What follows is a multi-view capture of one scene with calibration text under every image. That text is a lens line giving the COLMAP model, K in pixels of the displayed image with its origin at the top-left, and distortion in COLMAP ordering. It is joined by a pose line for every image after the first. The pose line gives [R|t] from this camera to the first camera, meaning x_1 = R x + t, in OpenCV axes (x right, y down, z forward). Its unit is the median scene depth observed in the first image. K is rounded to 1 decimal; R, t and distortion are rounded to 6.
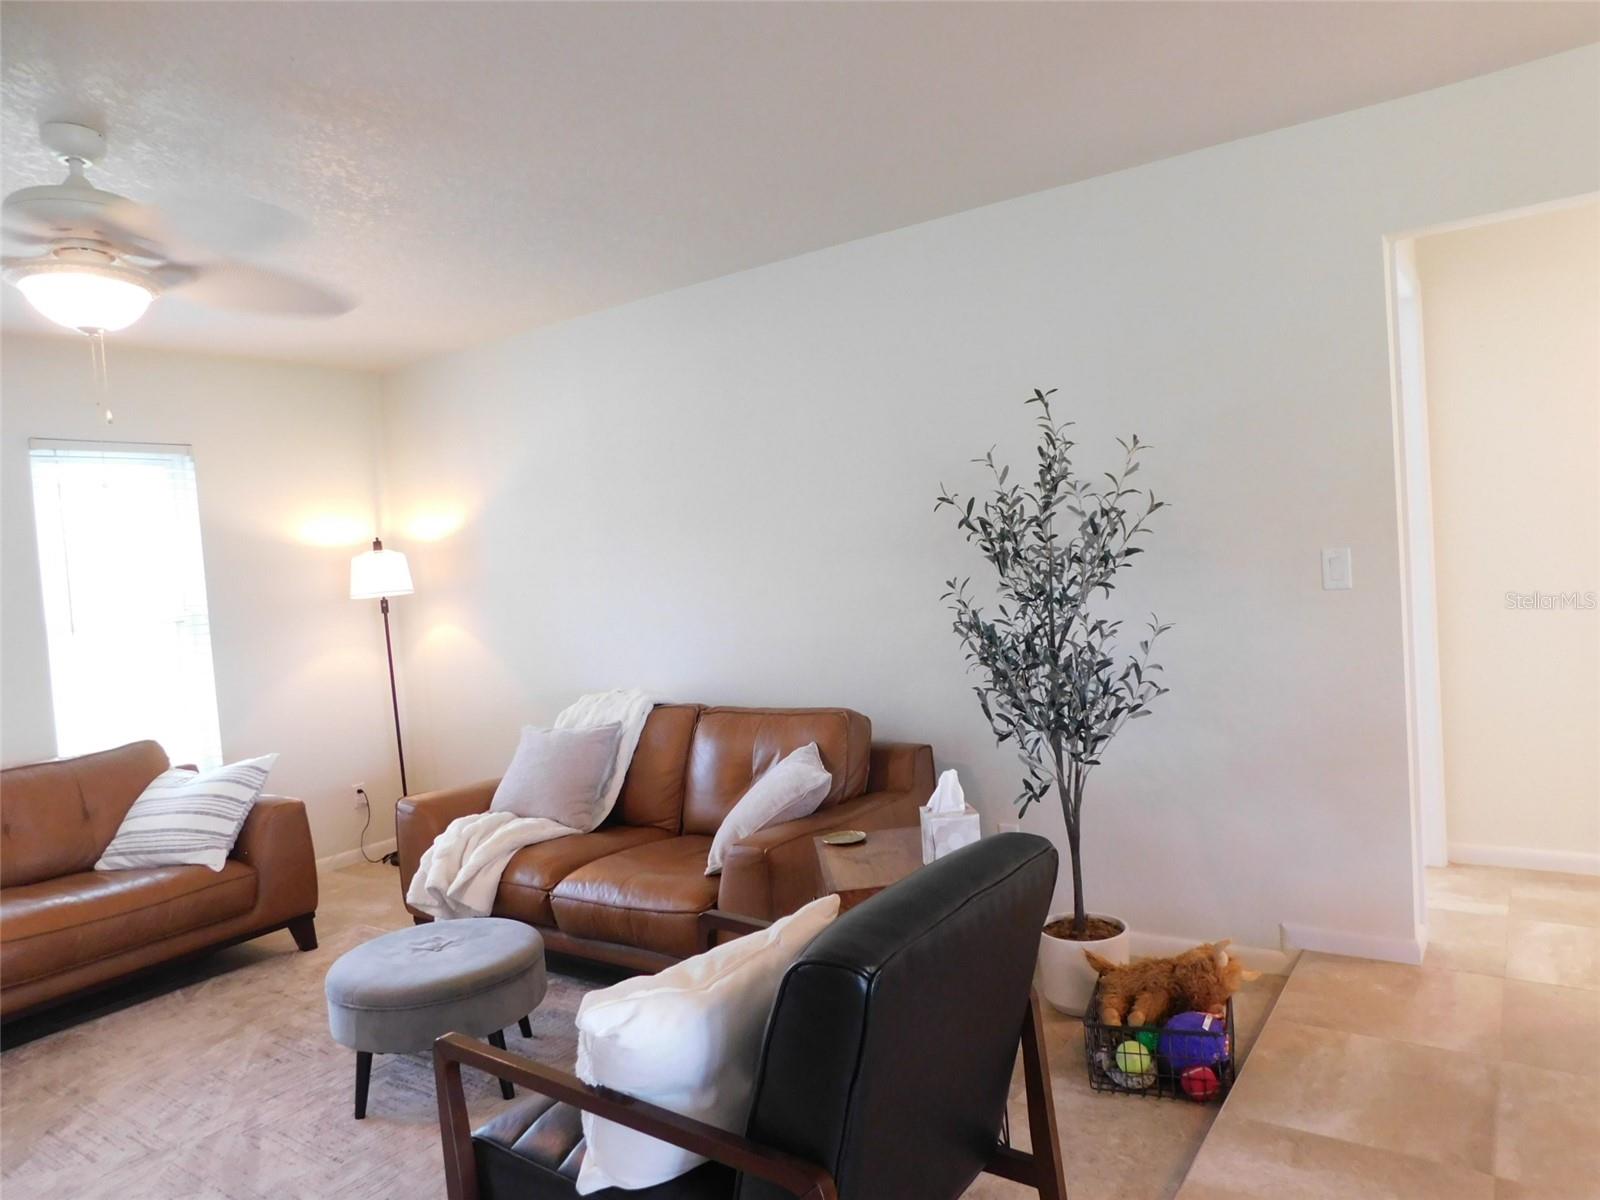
lens RADIAL K [[1069.5, 0, 804.8], [0, 1069.5, 603.9], [0, 0, 1]] dist [-0.065797, 0.058571]
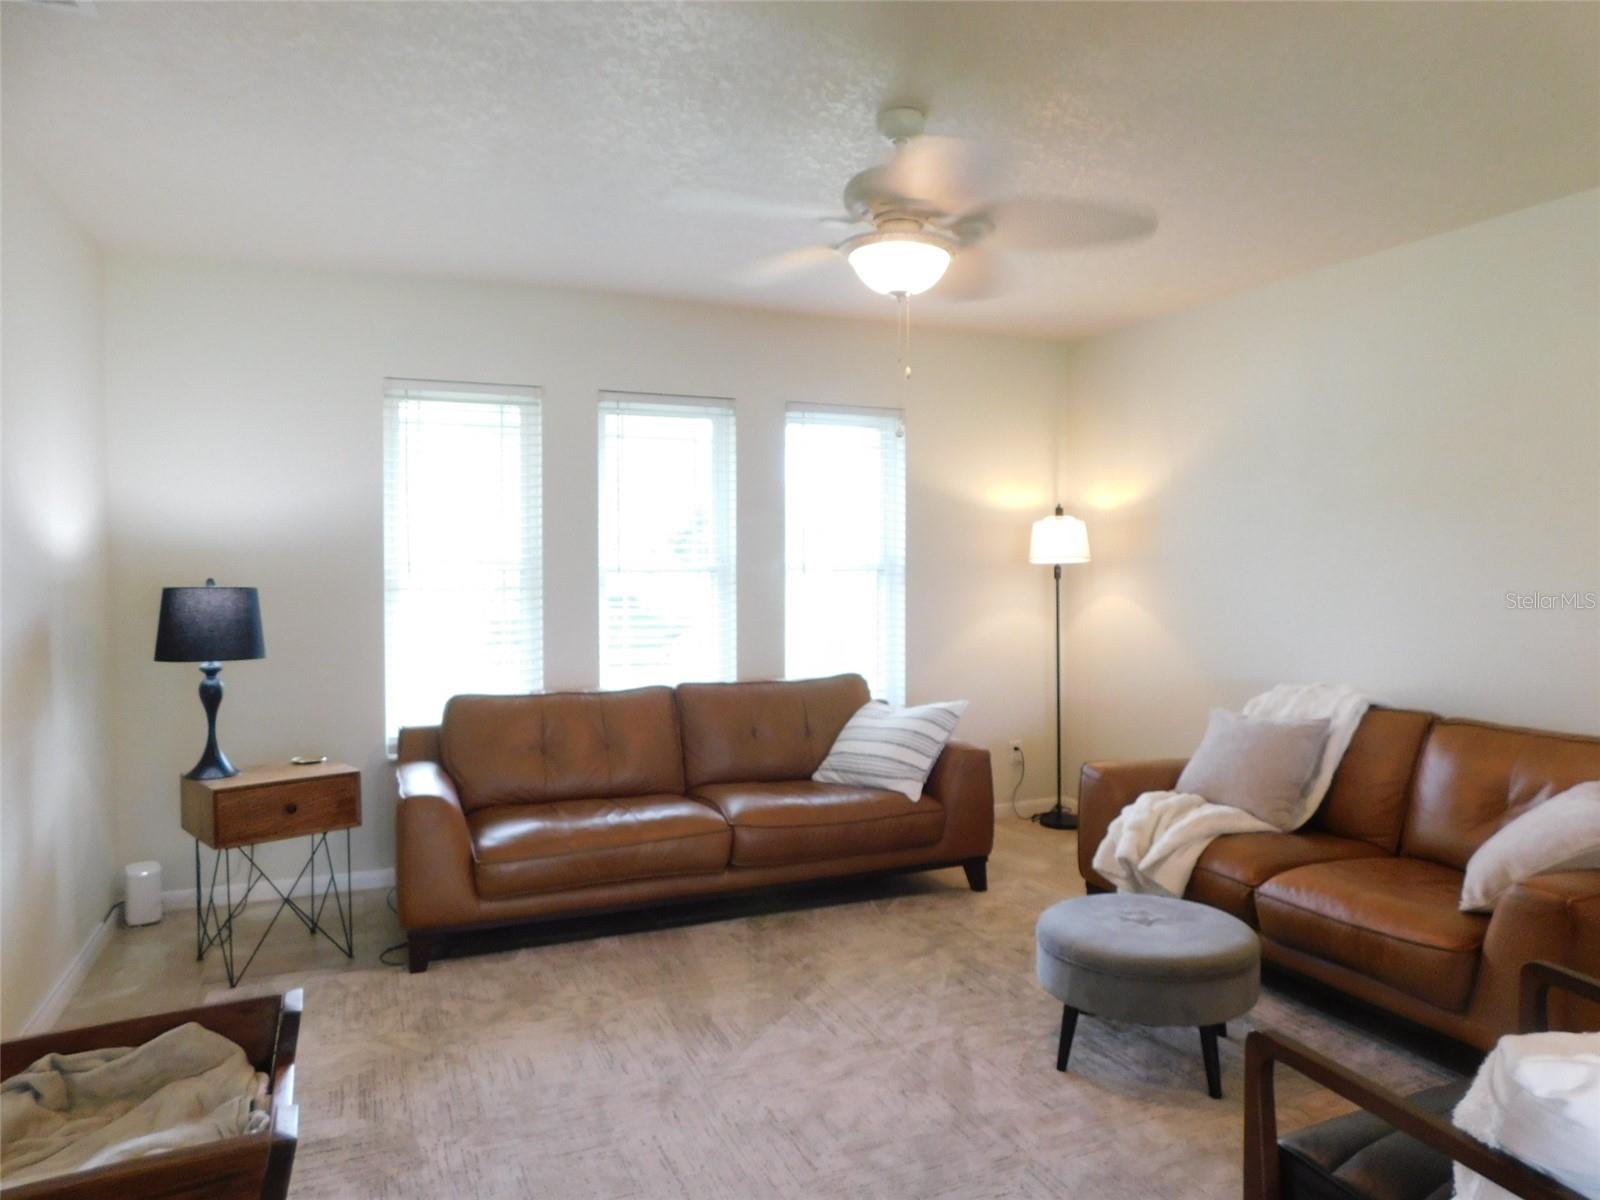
lens RADIAL K [[1069.5, 0, 804.8], [0, 1069.5, 603.9], [0, 0, 1]] dist [-0.065797, 0.058571]
pose [[0.851393, 0.096252, -0.515621, -0.115720], [-0.087233, 0.995312, 0.041757, 0.017258], [0.517224, 0.009428, 0.855798, 0.001170]]
